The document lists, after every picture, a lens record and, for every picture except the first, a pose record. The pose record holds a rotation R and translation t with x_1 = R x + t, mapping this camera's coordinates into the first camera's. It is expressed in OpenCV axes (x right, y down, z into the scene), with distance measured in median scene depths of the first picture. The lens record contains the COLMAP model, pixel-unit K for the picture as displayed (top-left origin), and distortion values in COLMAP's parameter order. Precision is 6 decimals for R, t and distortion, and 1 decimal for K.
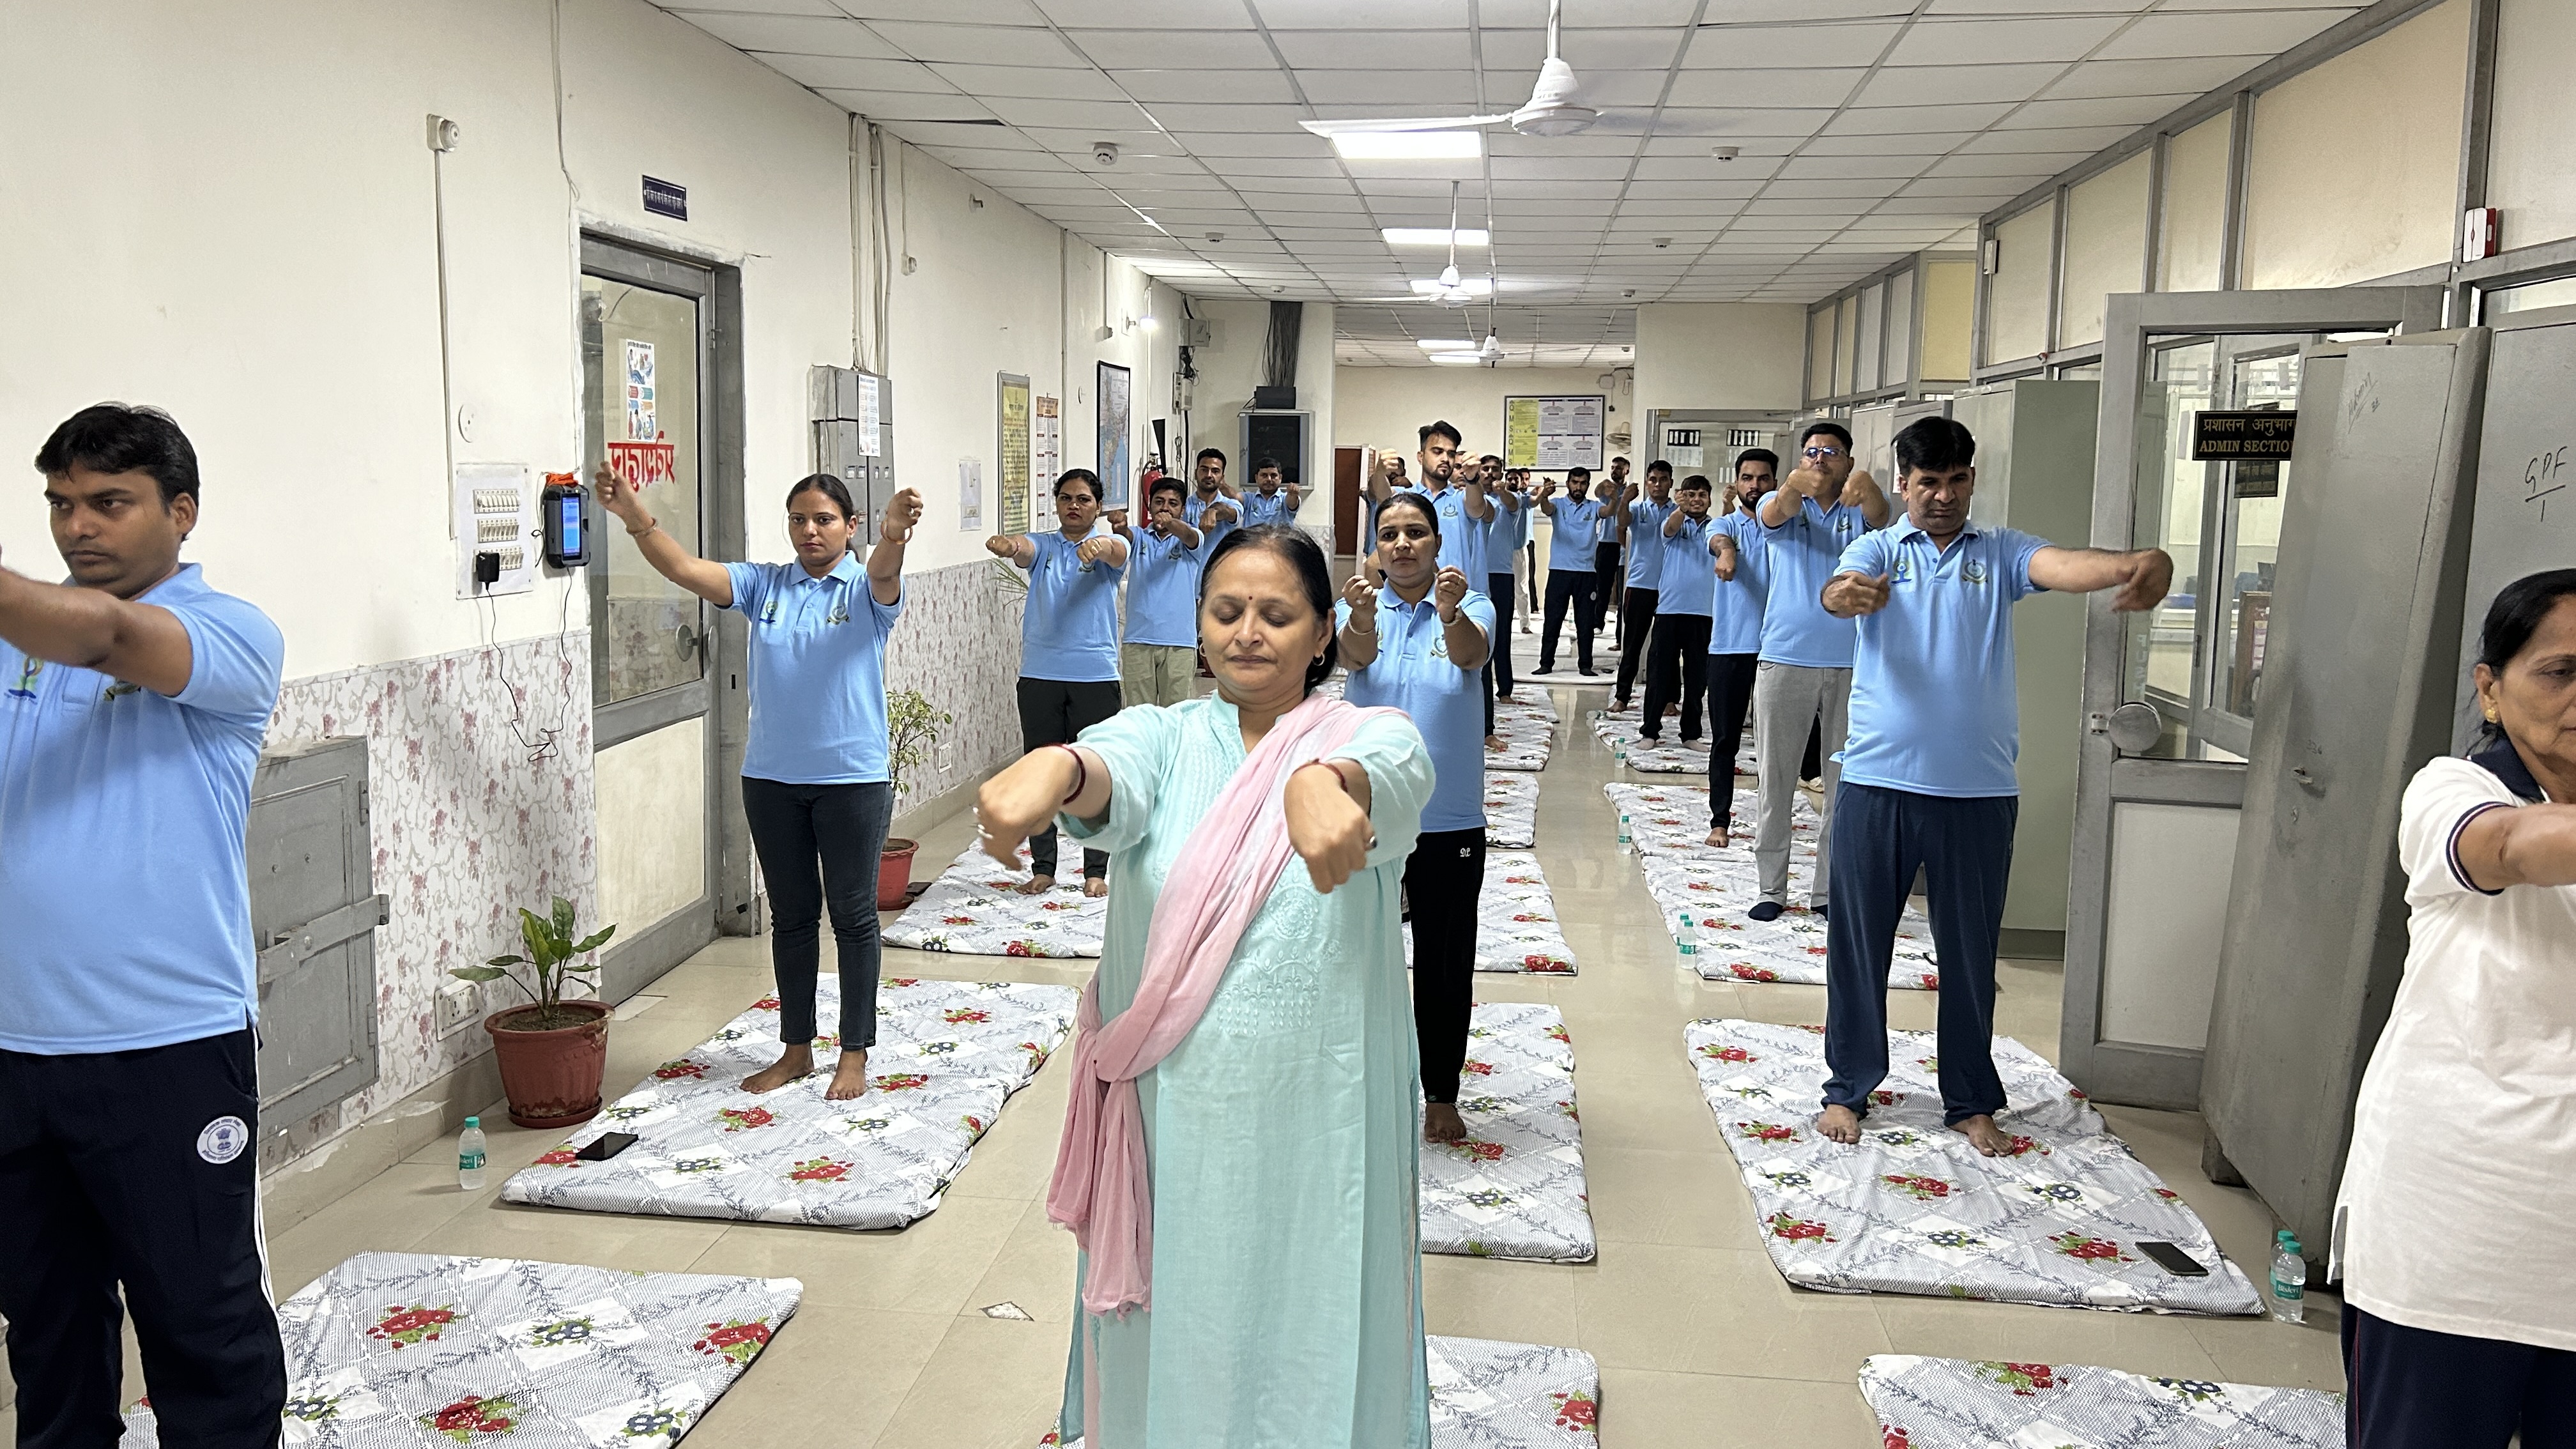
lens RADIAL K [[1986.1, 0, 1288.0], [0, 1986.1, 724.5], [0, 0, 1]] dist [0.050169, -0.097917]
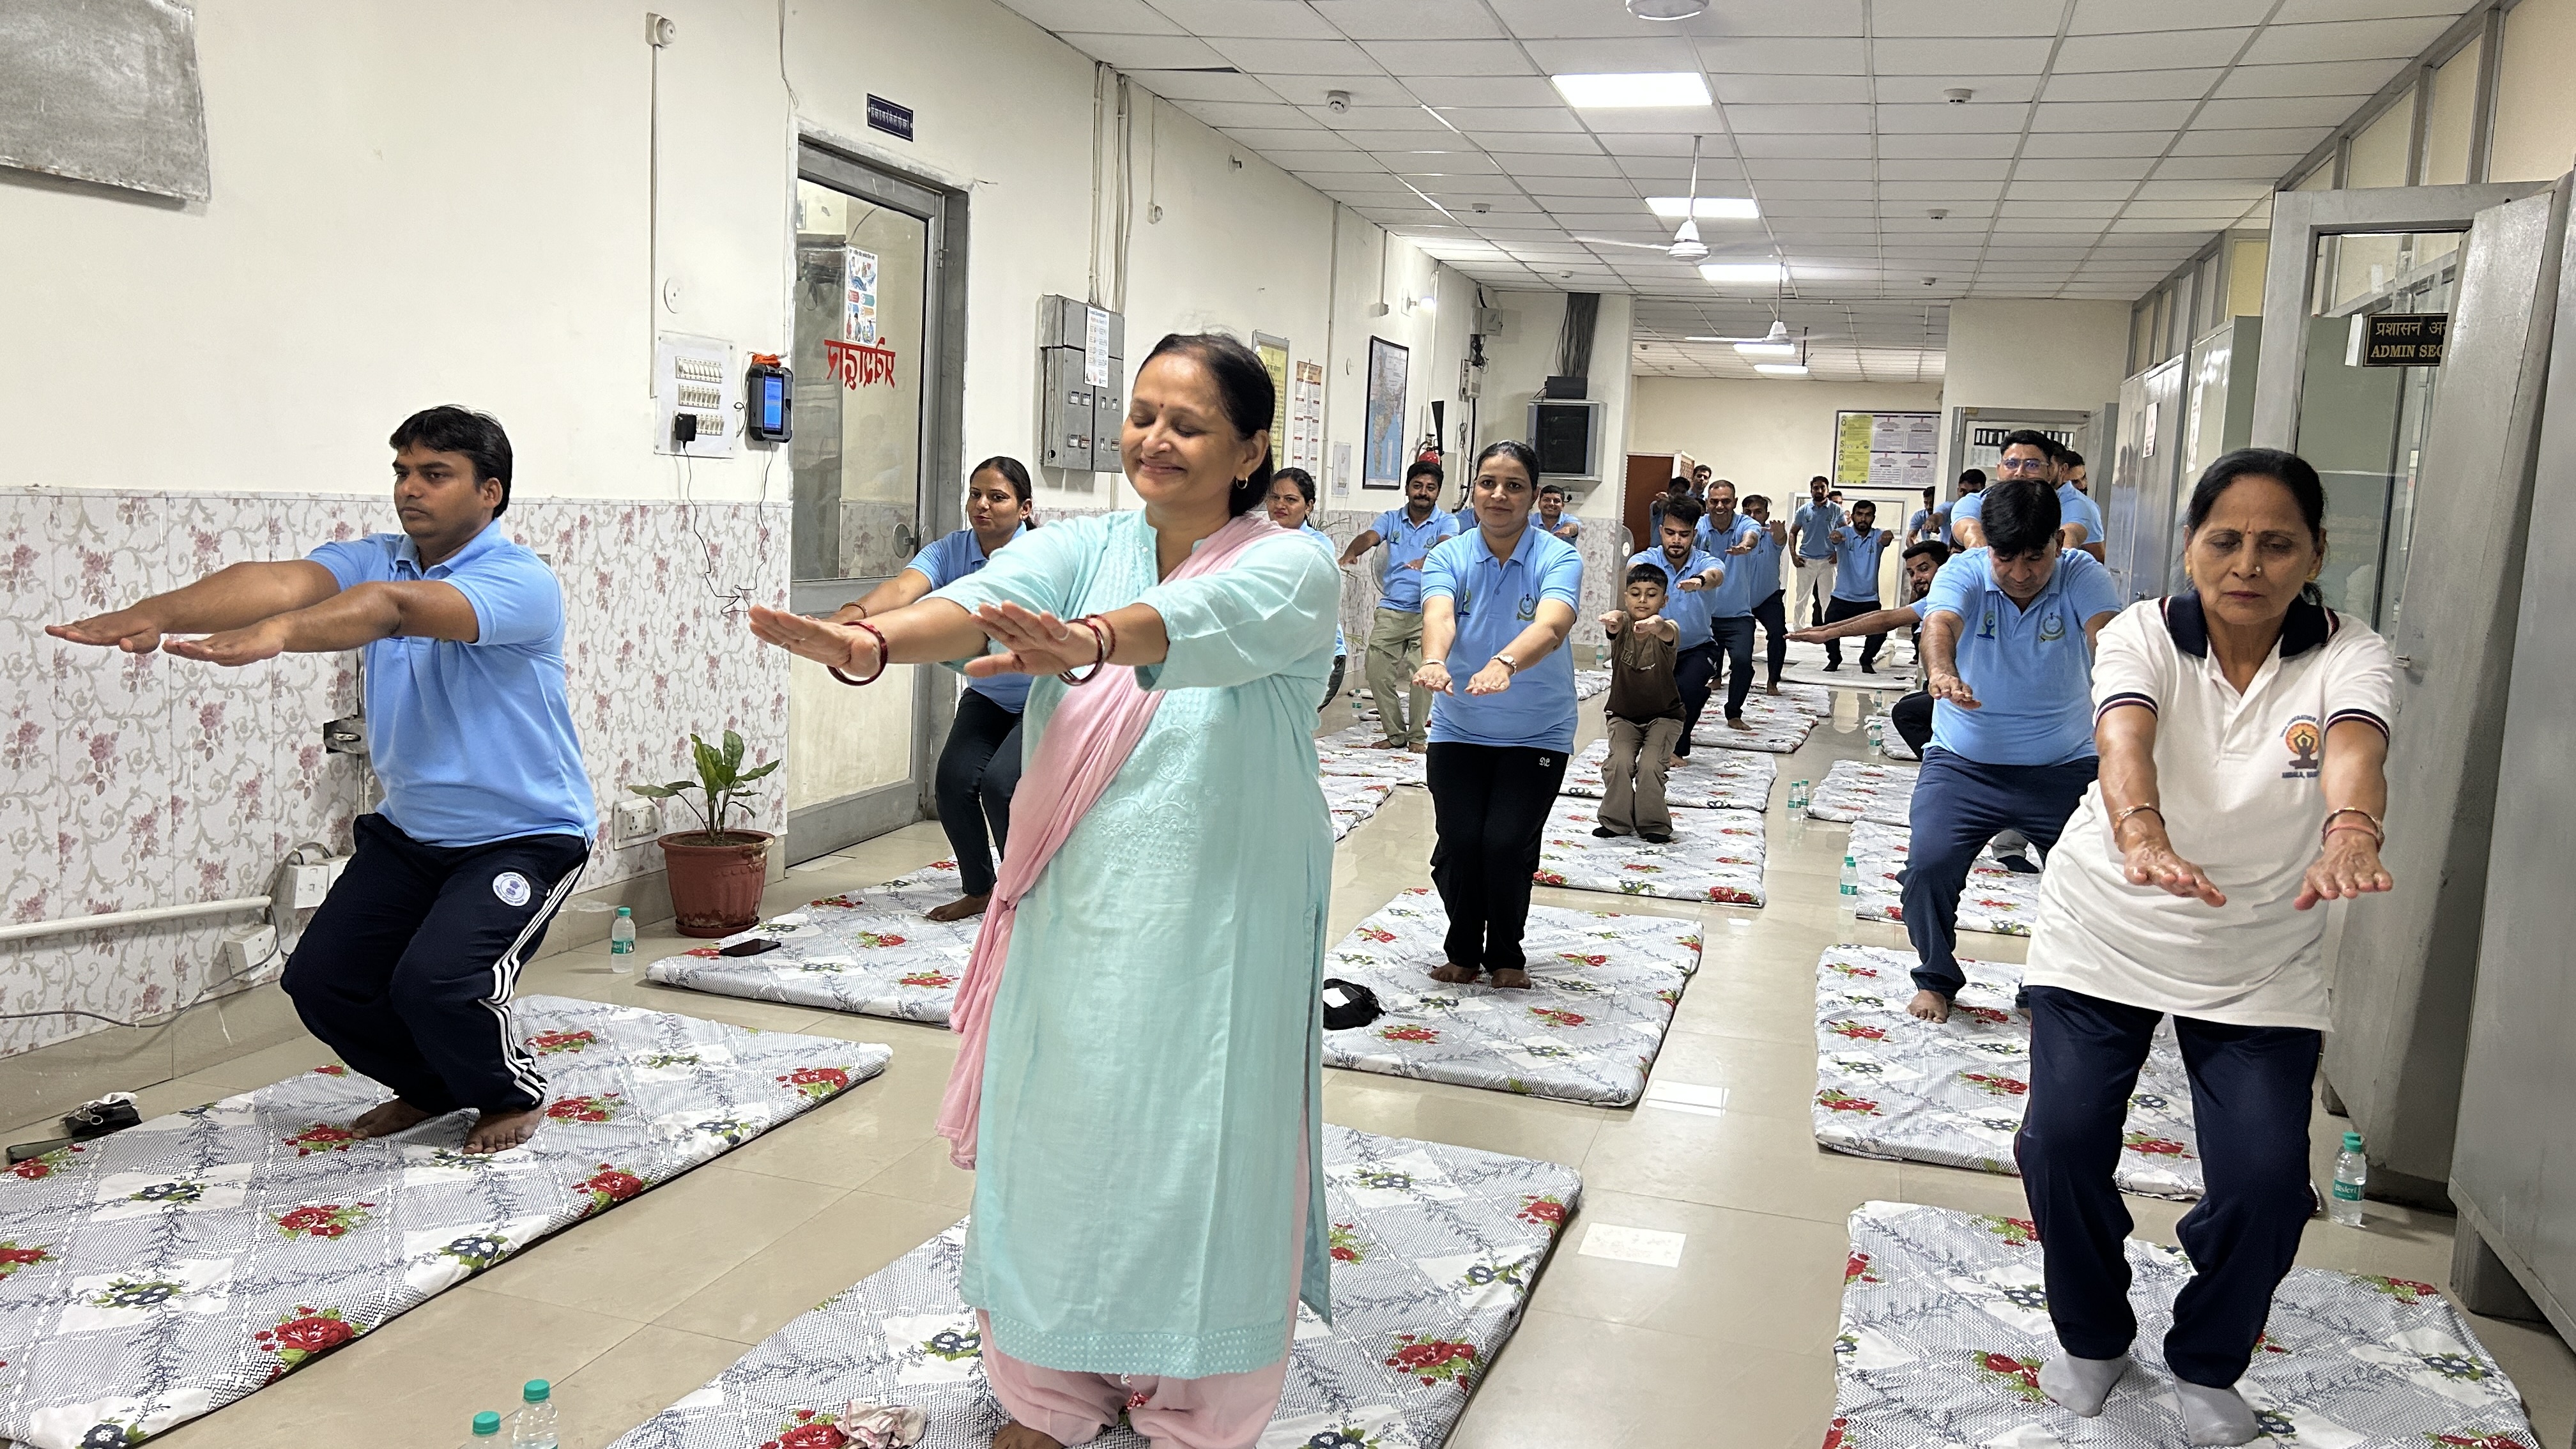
lens RADIAL K [[1986.1, 0, 1288.0], [0, 1986.1, 724.5], [0, 0, 1]] dist [0.050169, -0.097917]
pose [[0.983200, 0.050916, -0.175285, 0.116971], [-0.054068, 0.998449, -0.013248, 0.074302], [0.174339, 0.022503, 0.984429, -0.022213]]
